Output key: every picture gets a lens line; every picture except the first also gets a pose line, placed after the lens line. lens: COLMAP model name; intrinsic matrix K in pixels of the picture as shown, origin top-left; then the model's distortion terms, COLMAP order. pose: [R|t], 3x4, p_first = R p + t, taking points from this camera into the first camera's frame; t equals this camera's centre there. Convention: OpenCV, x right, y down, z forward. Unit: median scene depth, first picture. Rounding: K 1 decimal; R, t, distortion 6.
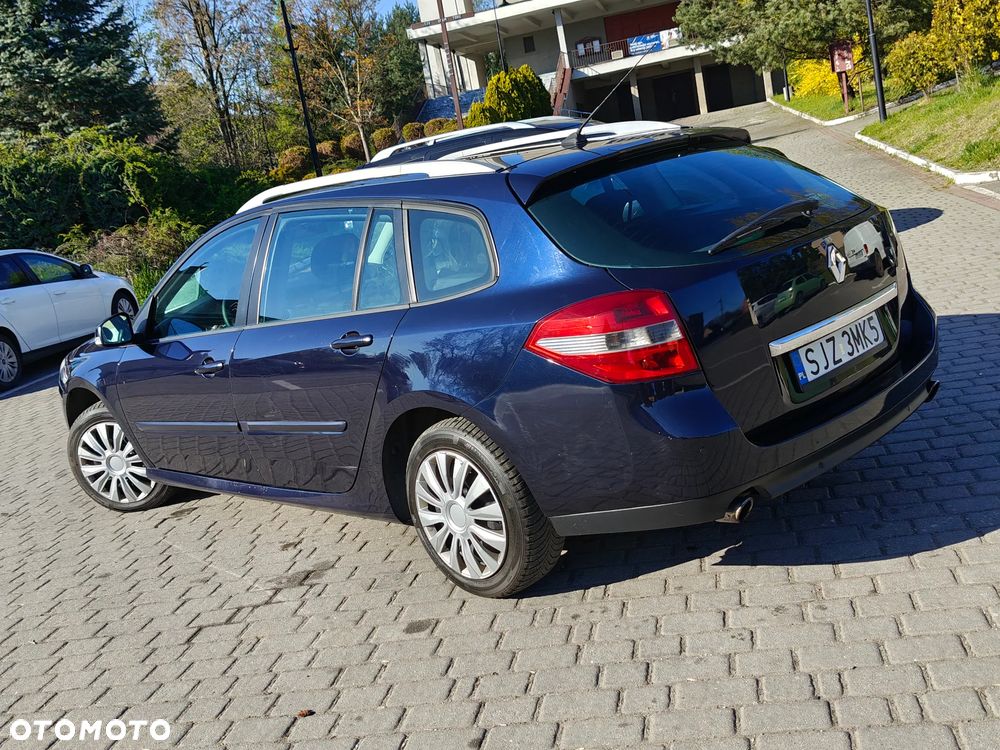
lens RADIAL K [[1203.7, 0, 506.2], [0, 1203.7, 371.4], [0, 0, 1]] dist [0.182136, -0.621306]
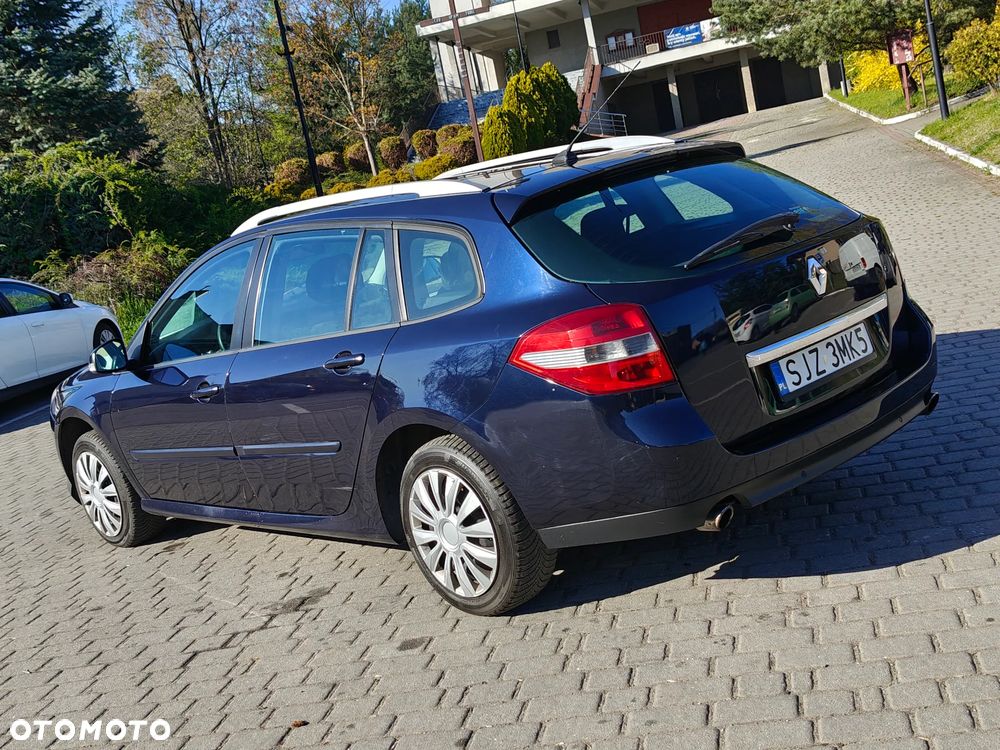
lens RADIAL K [[1411.0, 0, 500.0], [0, 1411.0, 375.0], [0, 0, 1]] dist [0.262701, -1.084607]
pose [[0.999415, -0.014987, -0.030746, 0.033524], [0.014155, 0.999532, -0.027112, 0.017437], [0.031138, 0.026661, 0.999159, -0.151243]]
